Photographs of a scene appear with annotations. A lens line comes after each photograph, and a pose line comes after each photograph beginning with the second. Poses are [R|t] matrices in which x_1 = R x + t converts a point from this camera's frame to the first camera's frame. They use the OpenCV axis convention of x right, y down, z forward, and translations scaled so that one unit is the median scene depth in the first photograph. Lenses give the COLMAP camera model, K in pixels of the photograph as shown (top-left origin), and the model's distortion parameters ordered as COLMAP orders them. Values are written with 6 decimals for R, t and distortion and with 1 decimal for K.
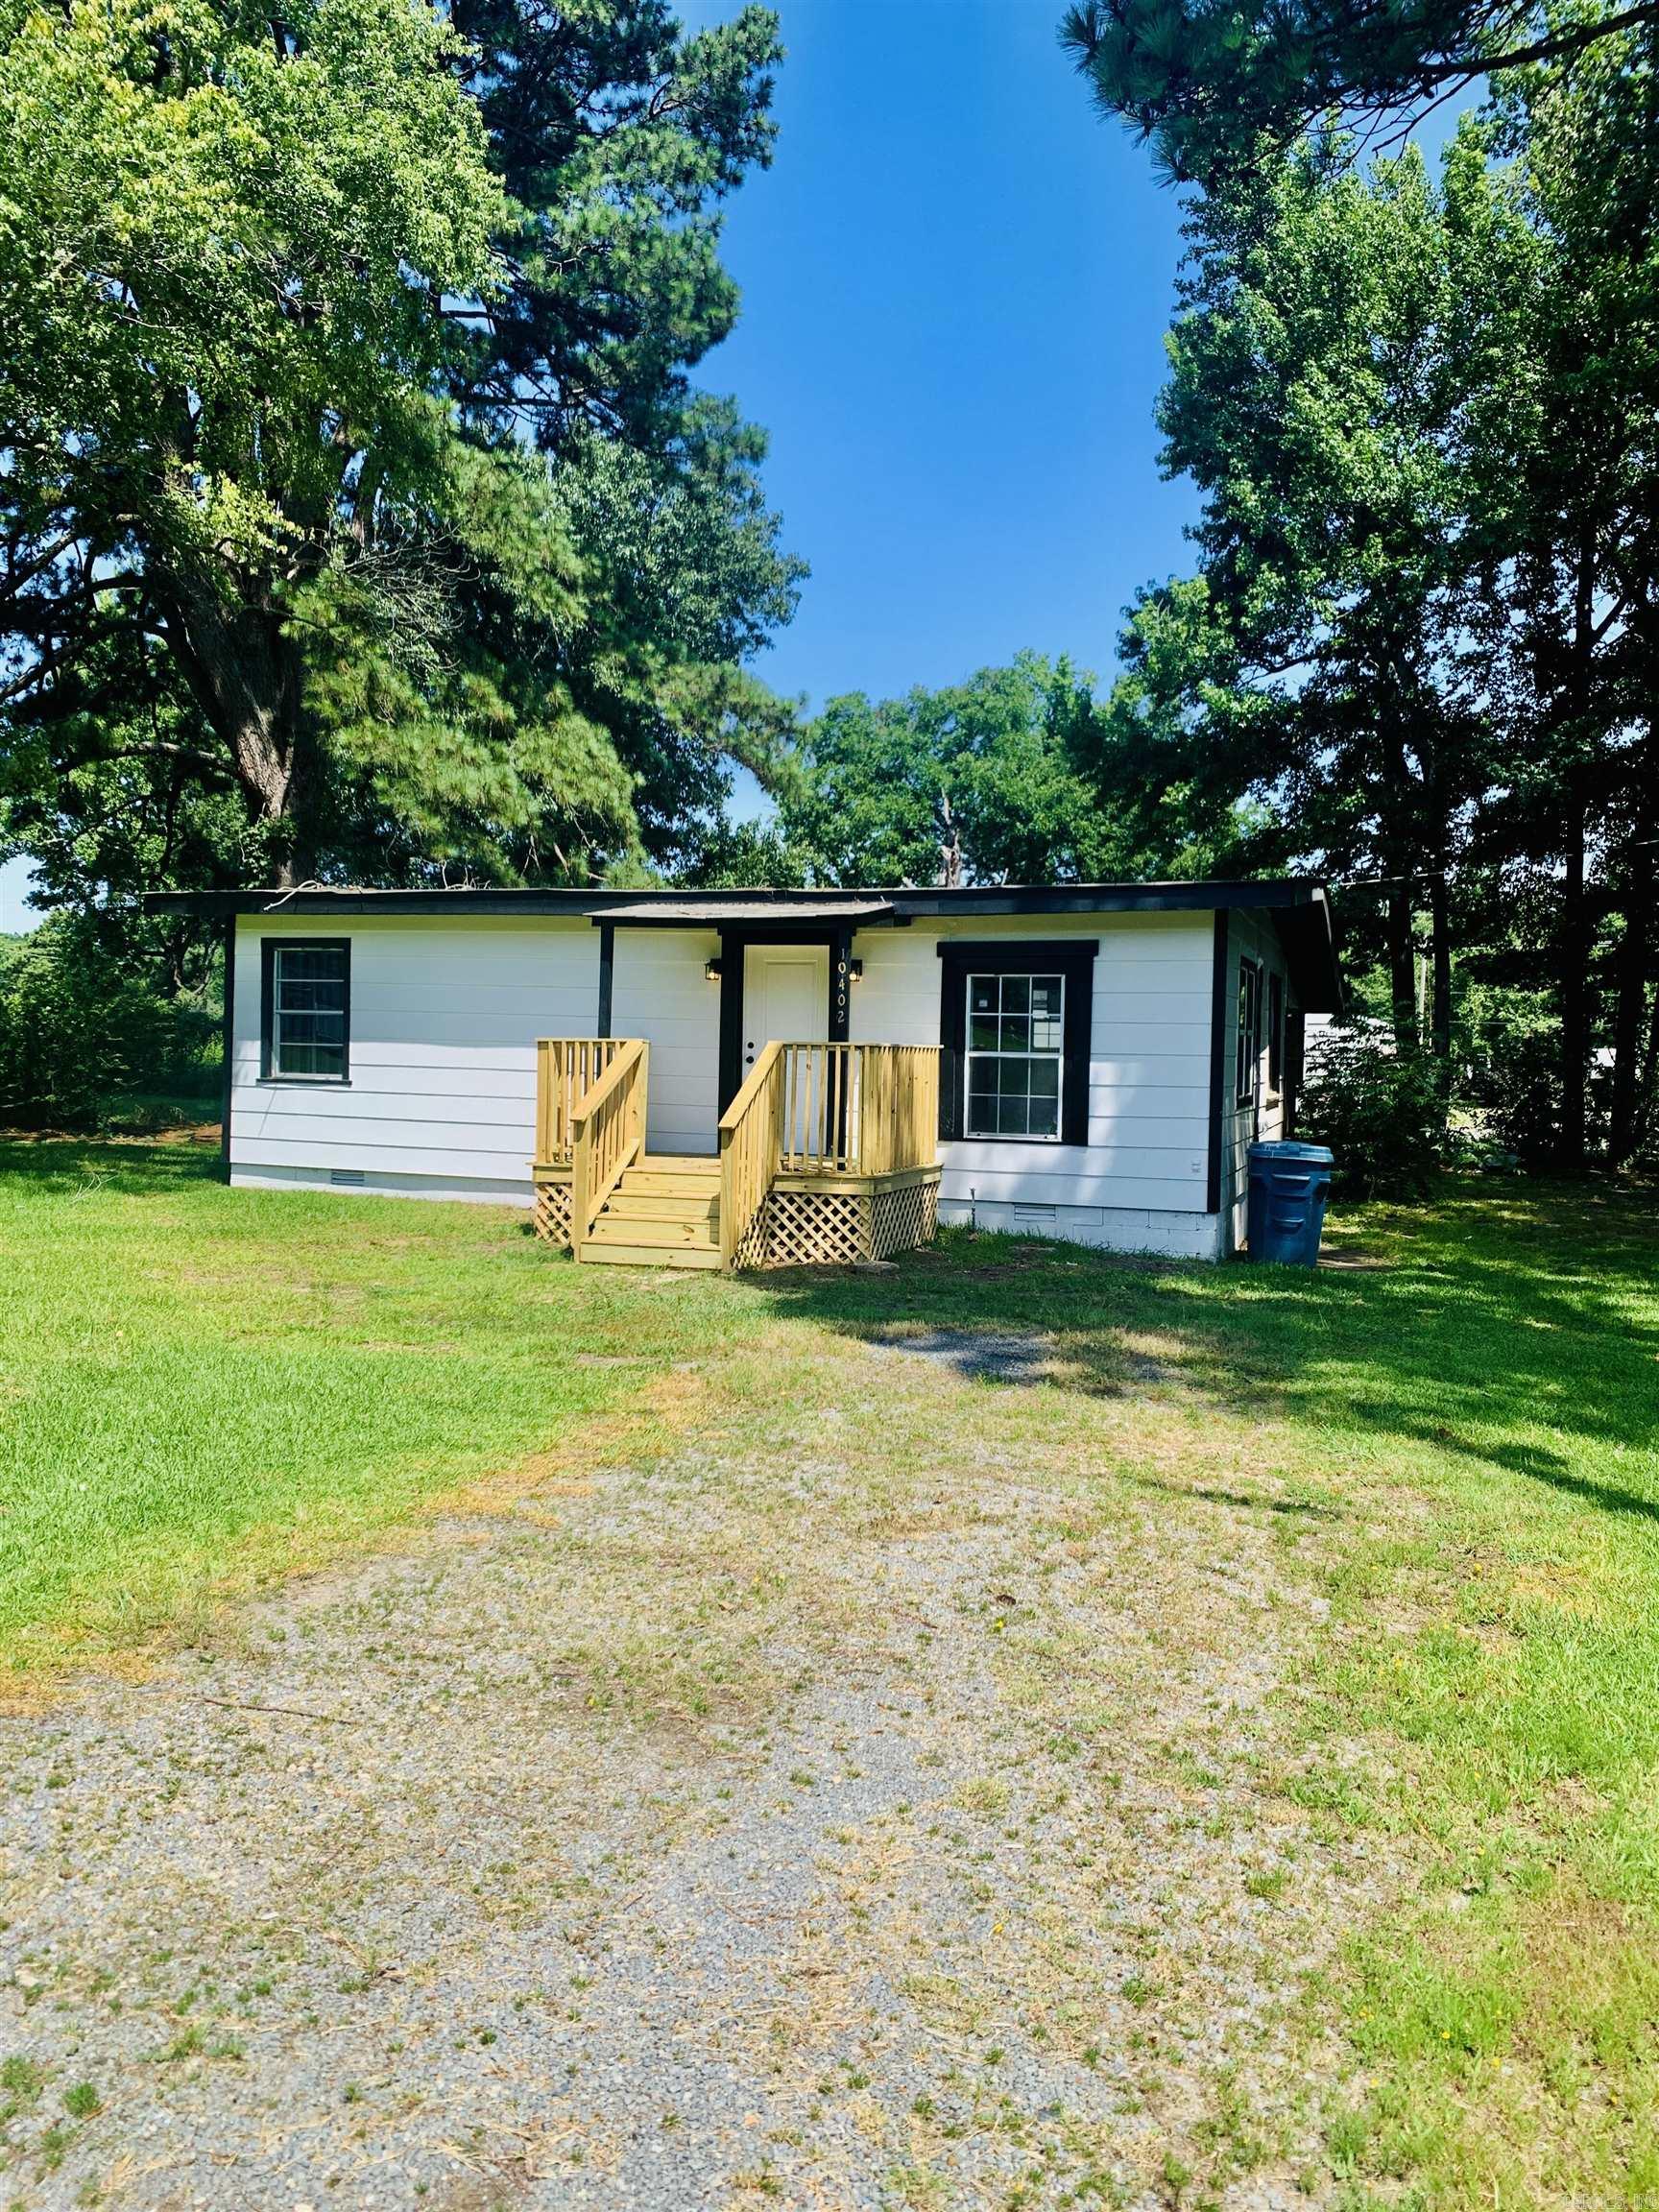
lens RADIAL K [[1685.8, 0, 824.2], [0, 1685.8, 1100.0], [0, 0, 1]] dist [0.042047, -0.060906]
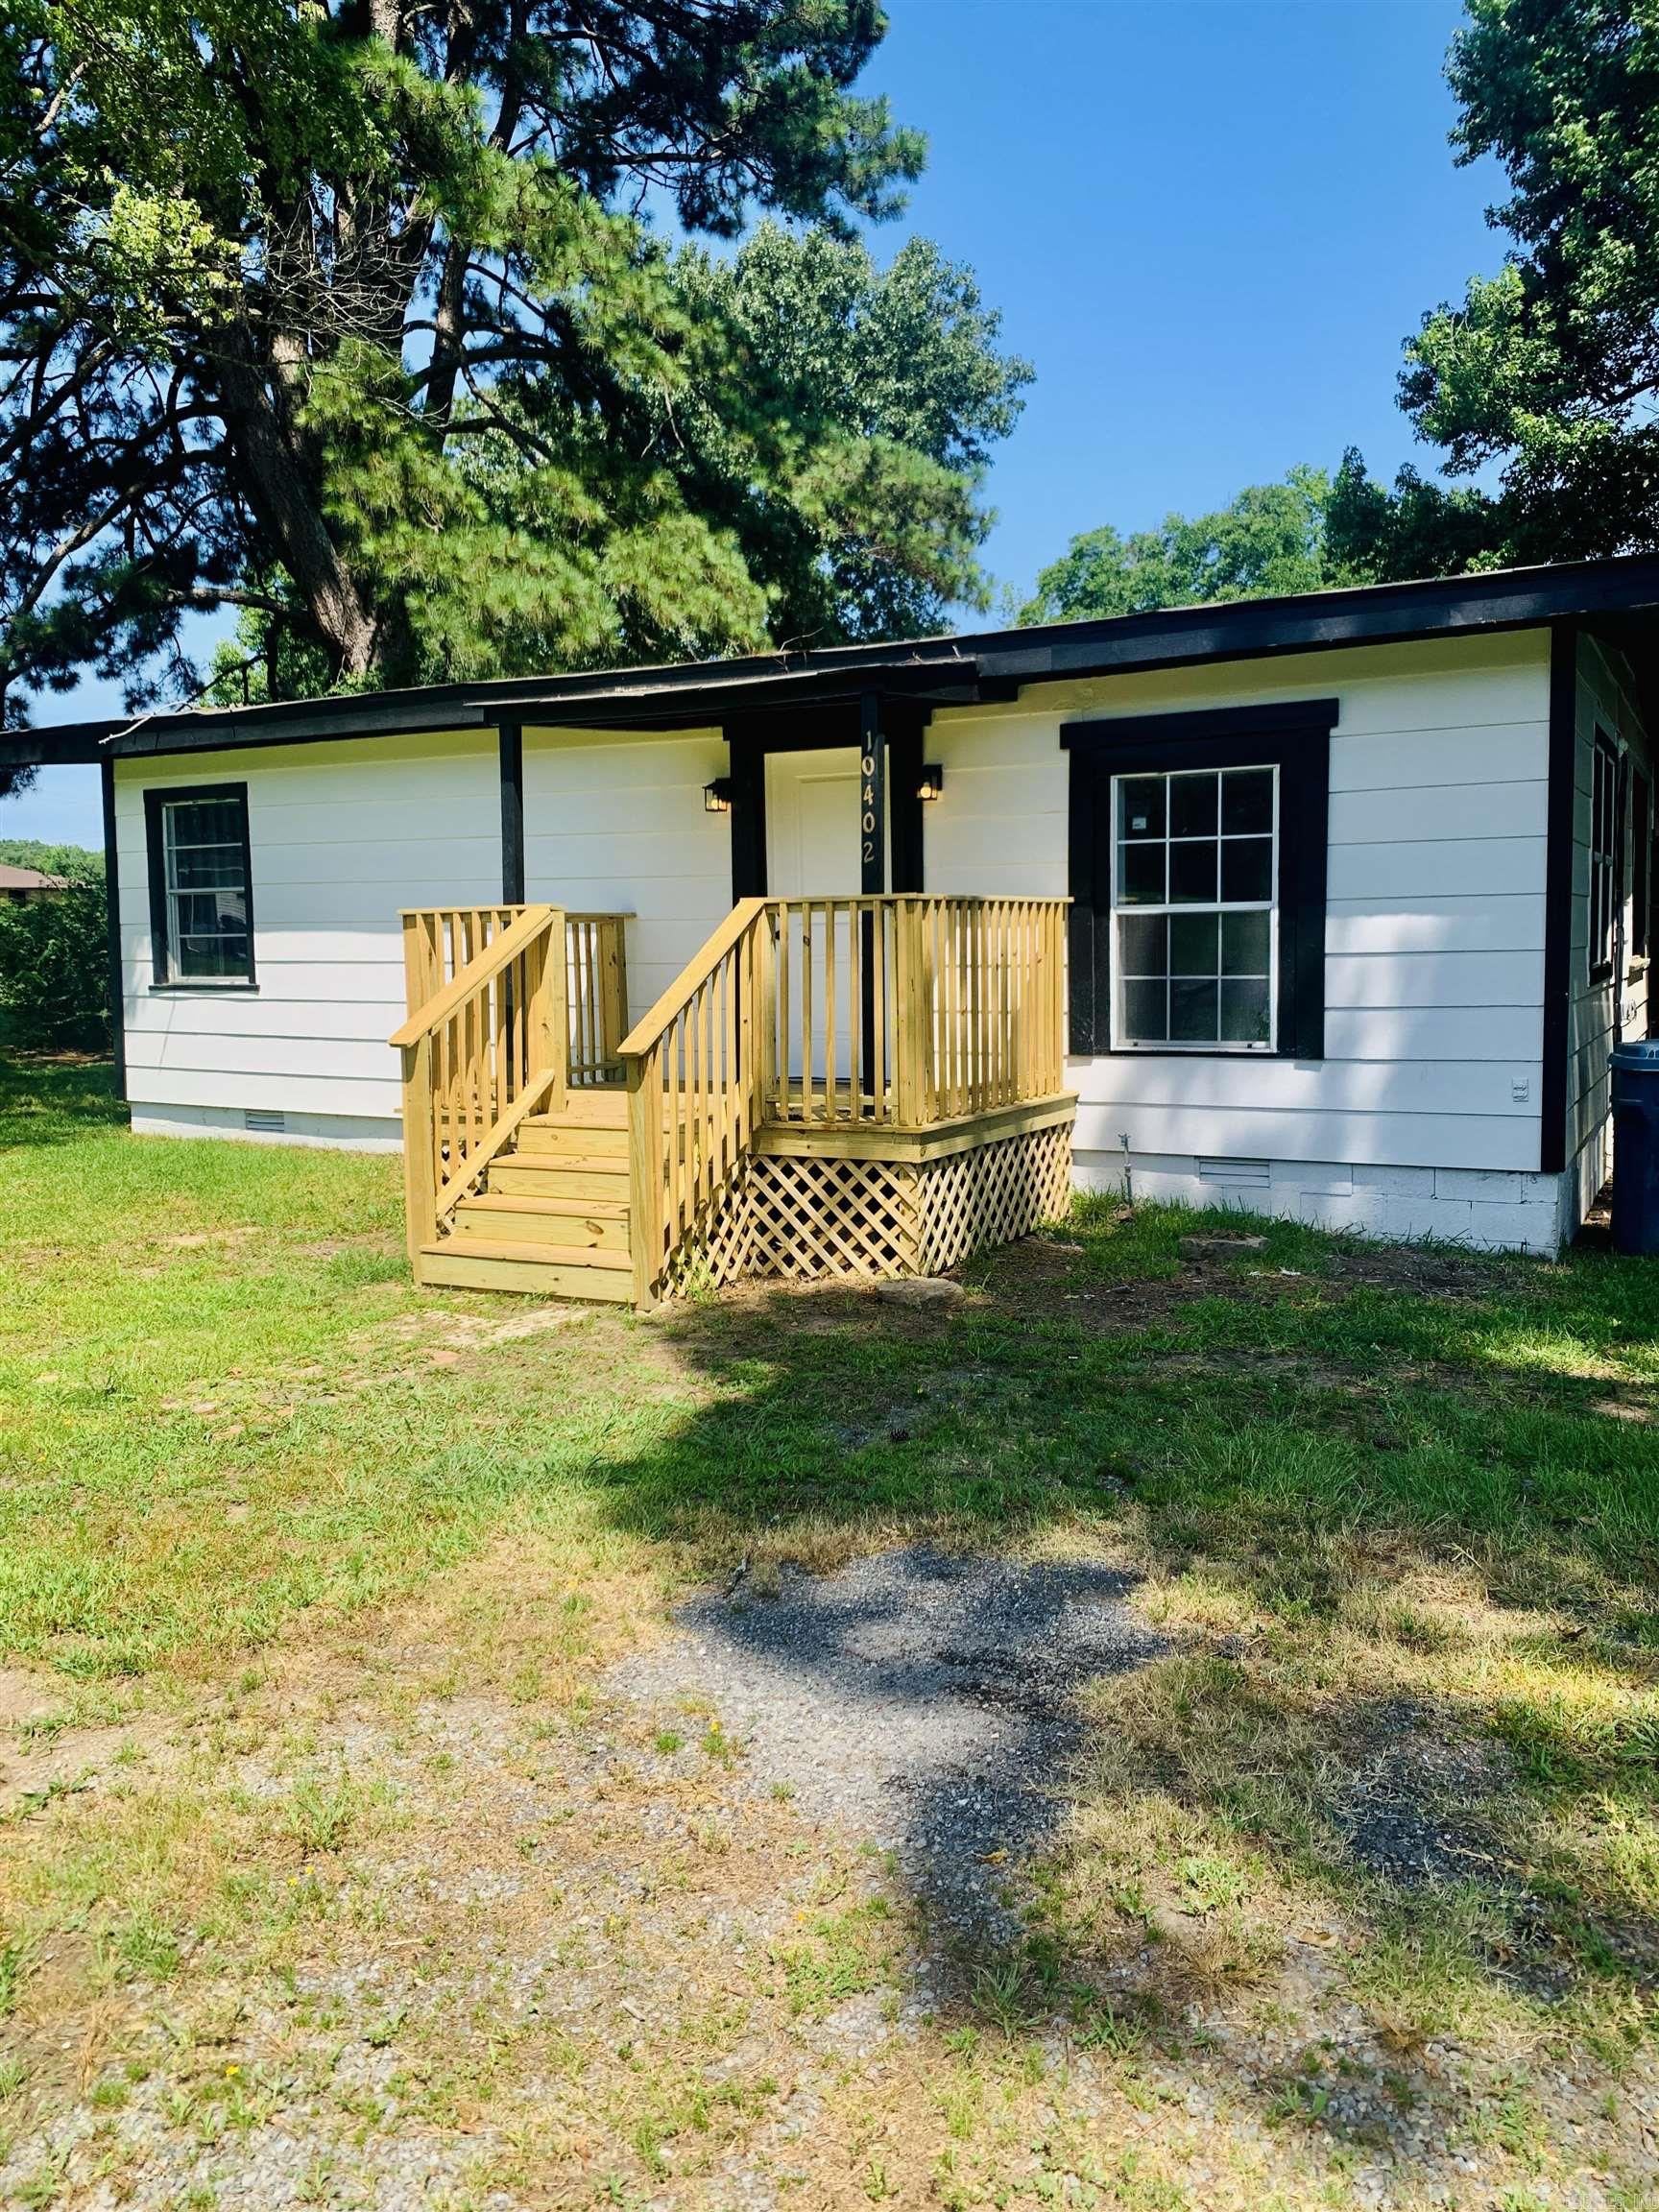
lens RADIAL K [[1685.8, 0, 810.3], [0, 1685.8, 1085.7], [0, 0, 1]] dist [0.042047, -0.060906]
pose [[0.984647, -0.020955, -0.173298, 0.065861], [0.031123, 0.997936, 0.056165, -0.001659], [0.171763, -0.060696, 0.983267, 0.312834]]
